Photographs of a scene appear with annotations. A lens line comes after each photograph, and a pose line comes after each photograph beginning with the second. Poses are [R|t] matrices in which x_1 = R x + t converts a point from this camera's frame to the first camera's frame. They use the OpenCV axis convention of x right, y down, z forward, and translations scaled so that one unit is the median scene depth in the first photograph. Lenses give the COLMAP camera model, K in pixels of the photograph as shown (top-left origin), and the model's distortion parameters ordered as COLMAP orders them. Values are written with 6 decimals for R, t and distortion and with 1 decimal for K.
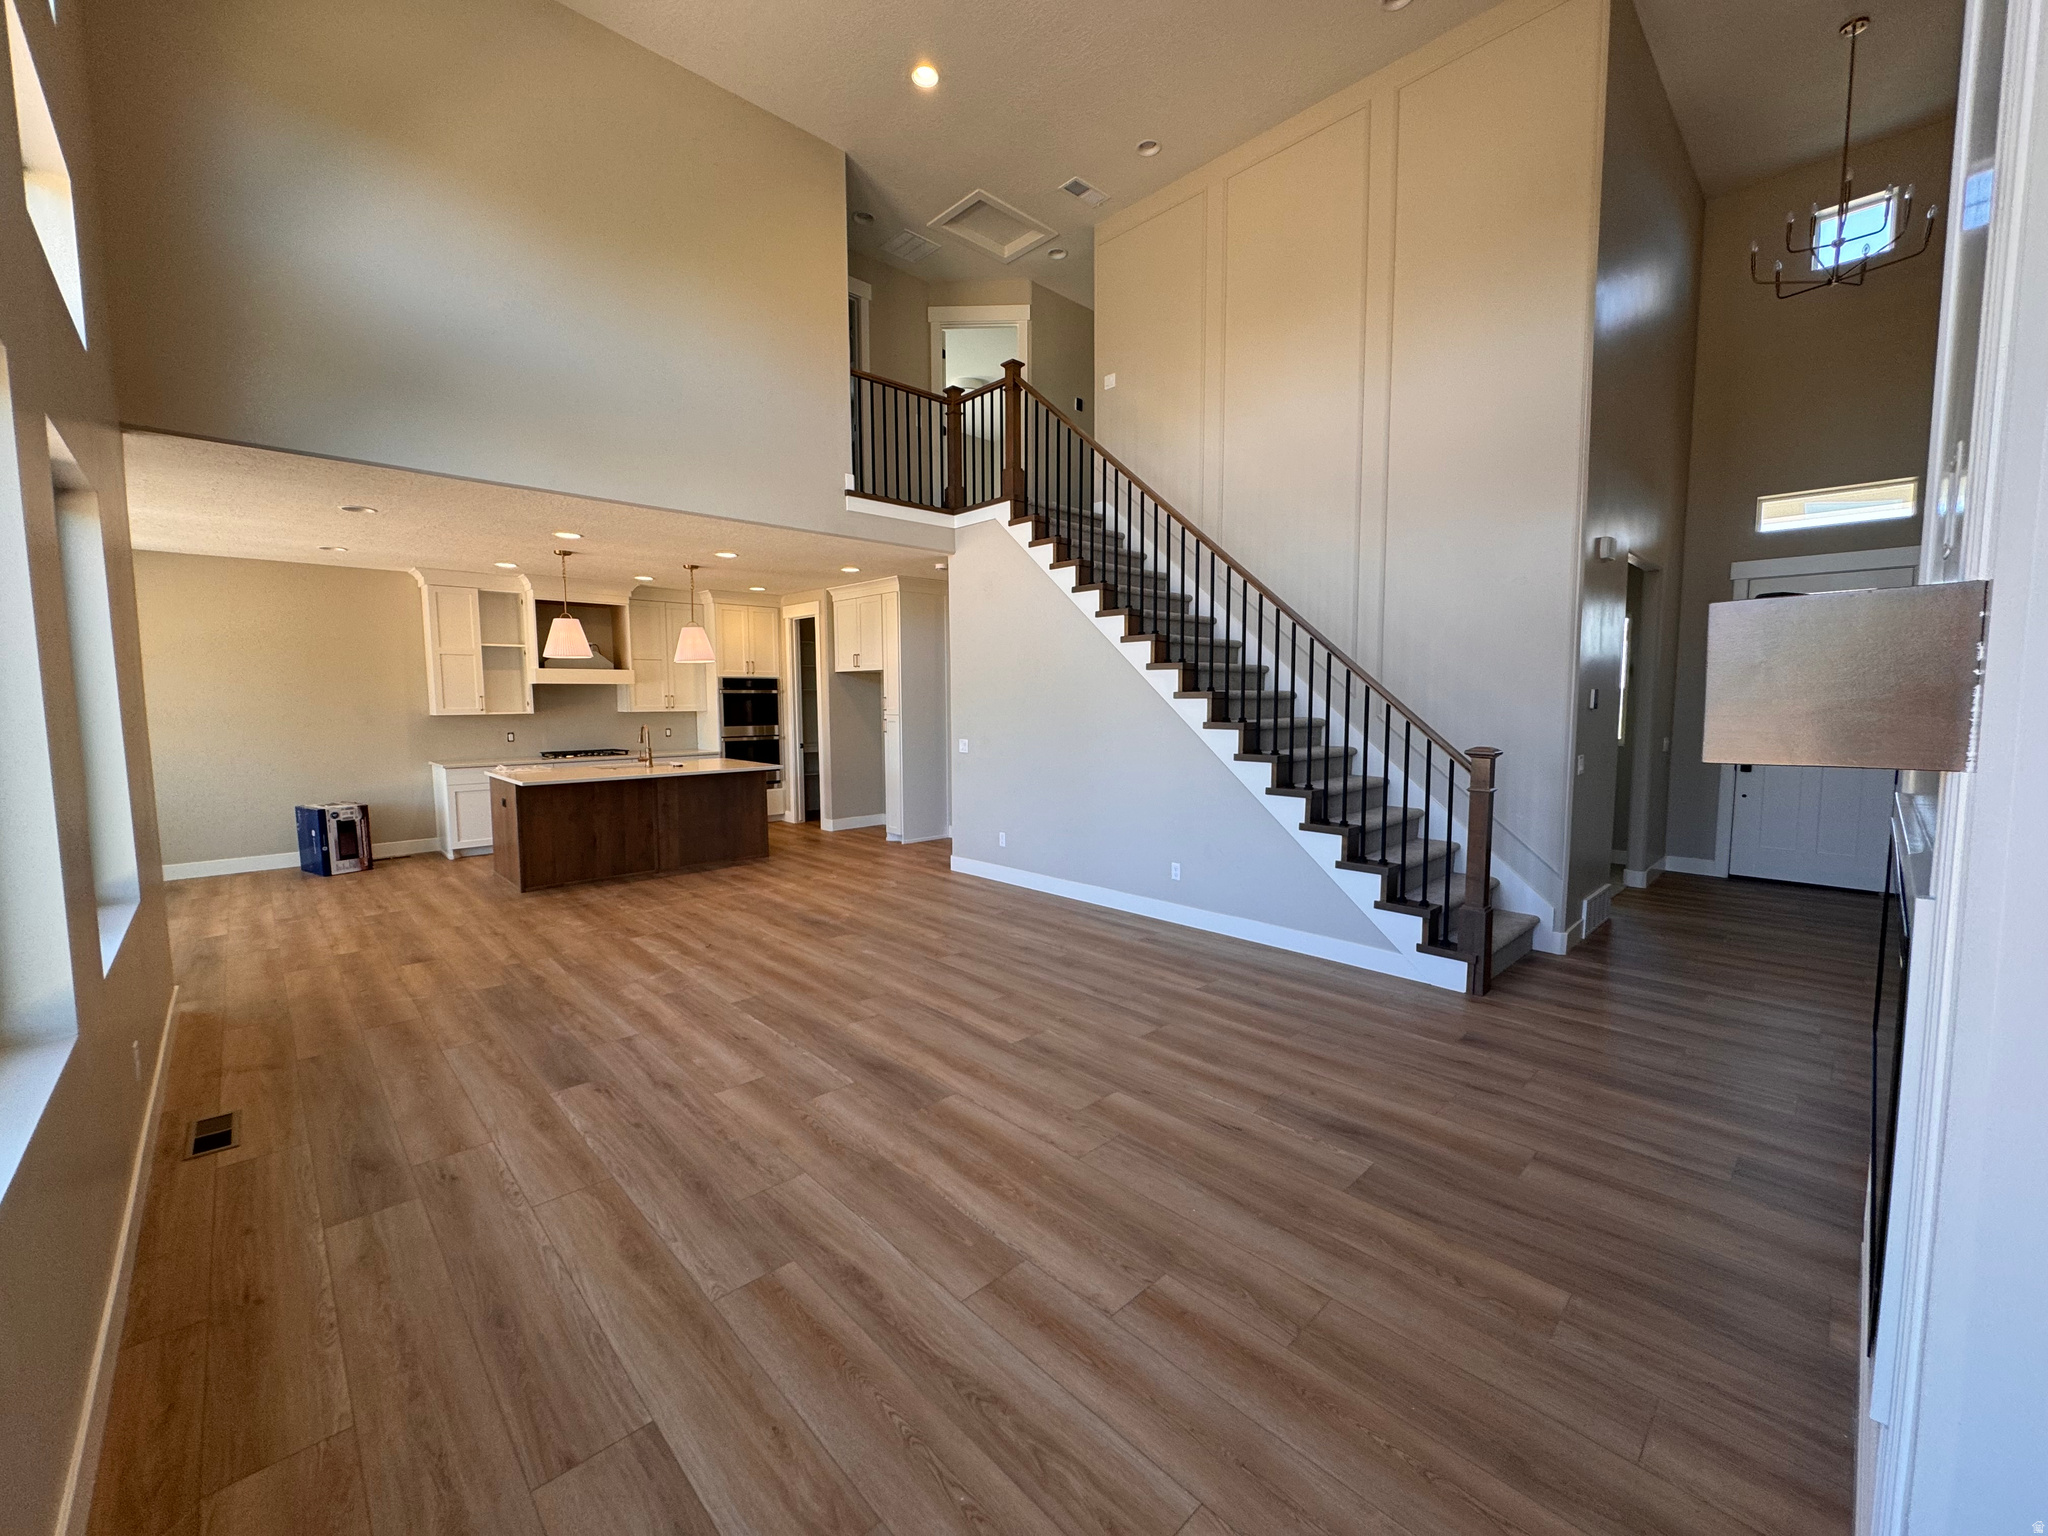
lens RADIAL K [[820.7, 0, 1024.0], [0, 820.7, 768.0], [0, 0, 1]] dist [0.000275, 0.000014]
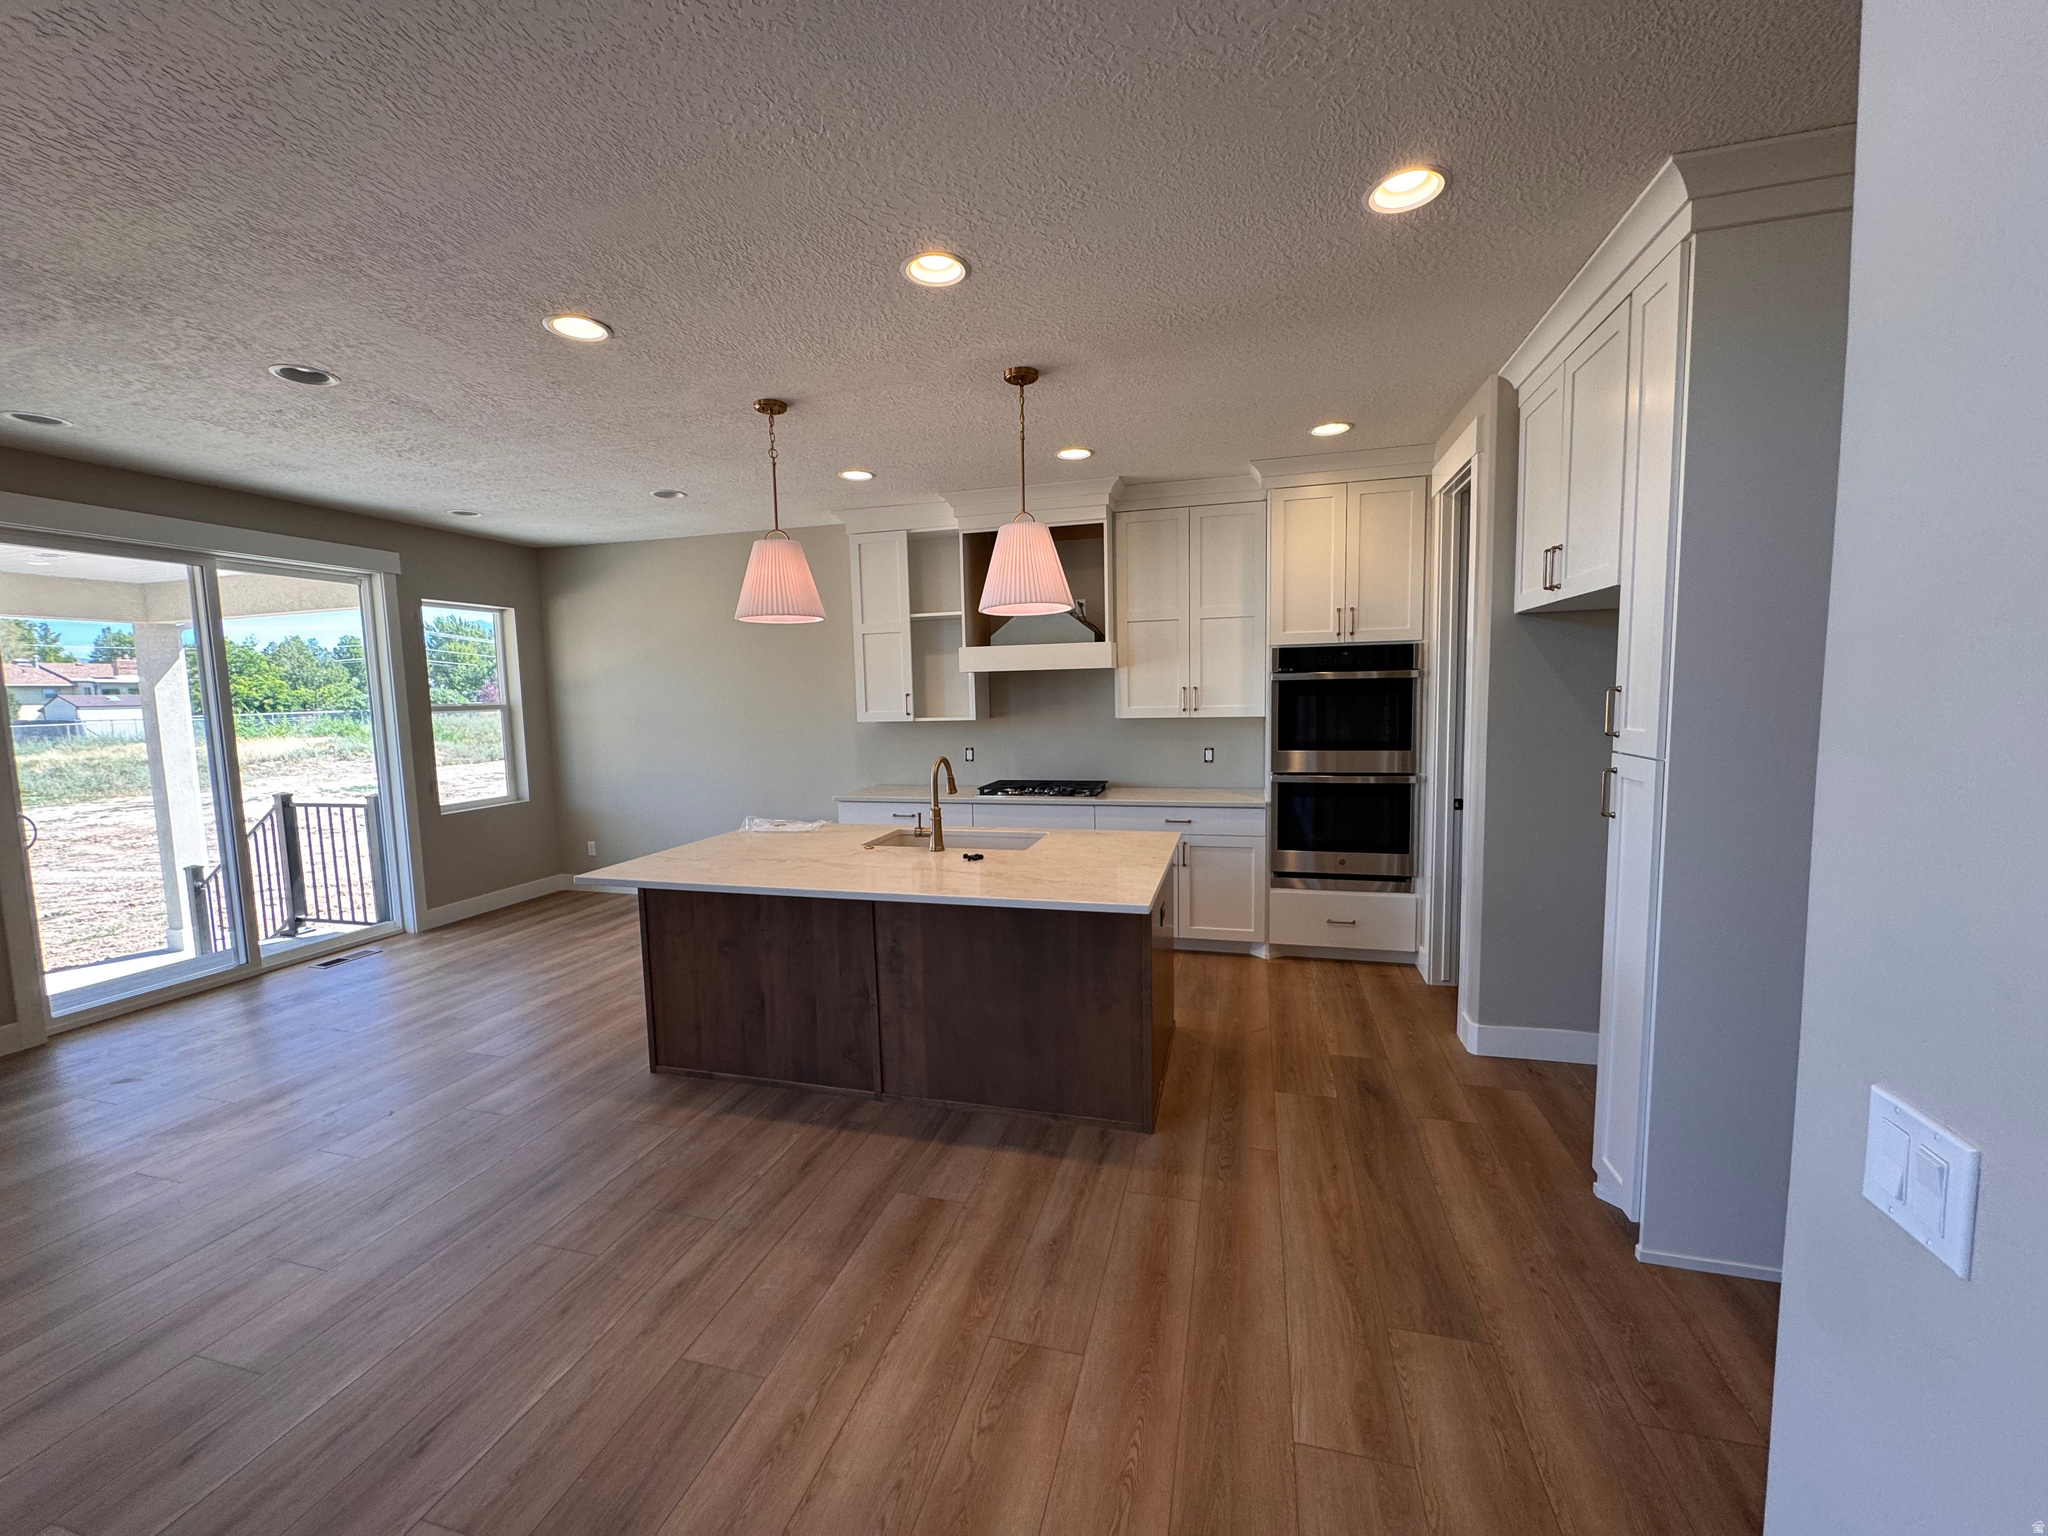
lens RADIAL K [[820.7, 0, 1024.0], [0, 820.7, 768.0], [0, 0, 1]] dist [0.000275, 0.000014]
pose [[0.514527, 0.068324, -0.854748, -0.034219], [-0.049686, 0.997521, 0.049828, -0.059694], [0.856034, 0.016831, 0.516646, 0.666558]]
